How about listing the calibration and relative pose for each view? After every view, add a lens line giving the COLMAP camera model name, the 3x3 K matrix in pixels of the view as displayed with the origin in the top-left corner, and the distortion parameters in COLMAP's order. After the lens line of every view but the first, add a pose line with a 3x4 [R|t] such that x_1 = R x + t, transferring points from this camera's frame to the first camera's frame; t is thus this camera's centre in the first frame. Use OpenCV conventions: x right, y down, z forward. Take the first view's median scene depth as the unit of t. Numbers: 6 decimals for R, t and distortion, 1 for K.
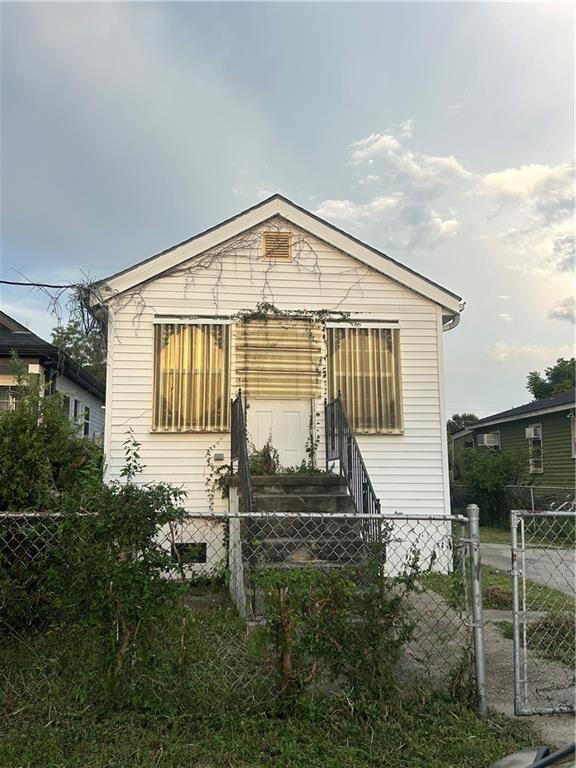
lens RADIAL K [[731.2, 0, 284.8], [0, 731.2, 384.4], [0, 0, 1]] dist [0.038604, 0.000000]
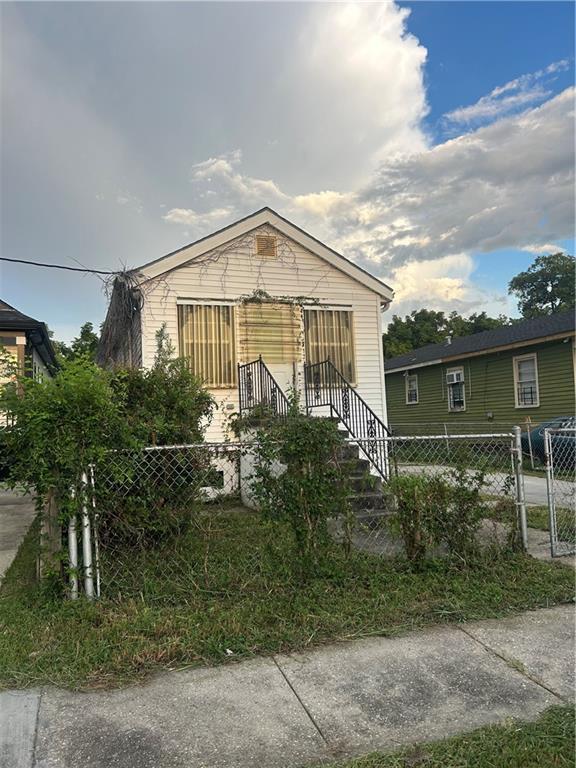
lens RADIAL K [[559.7, 0, 286.0], [0, 559.7, 388.8], [0, 0, 1]] dist [0.040000, -0.003238]
pose [[0.969702, -0.020036, 0.243470, -0.232315], [0.005427, 0.998152, 0.060527, 0.005822], [-0.244232, -0.057372, 0.968018, -0.004258]]
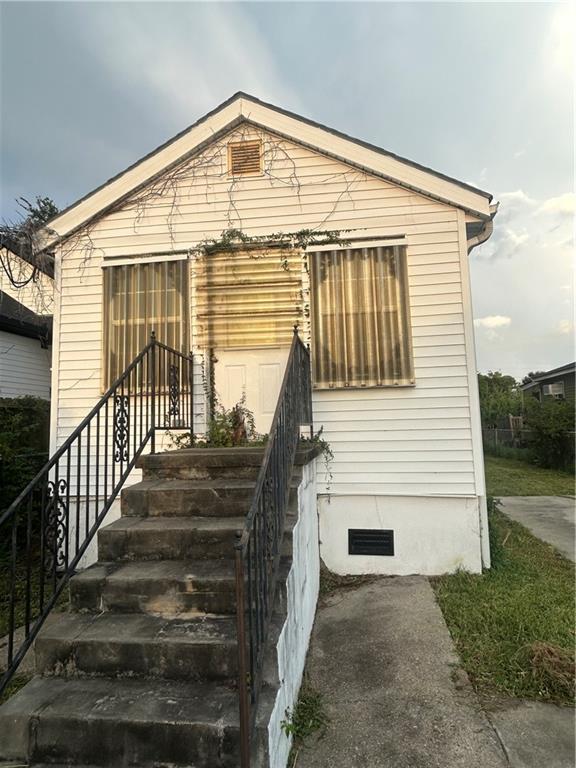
lens RADIAL K [[478.1, 0, 294.8], [0, 478.1, 387.2], [0, 0, 1]] dist [-0.023658, 0.004255]
pose [[0.971963, -0.040945, -0.231541, 0.156163], [0.053482, 0.997408, 0.048126, 0.039402], [0.228971, -0.059160, 0.971634, 0.501711]]
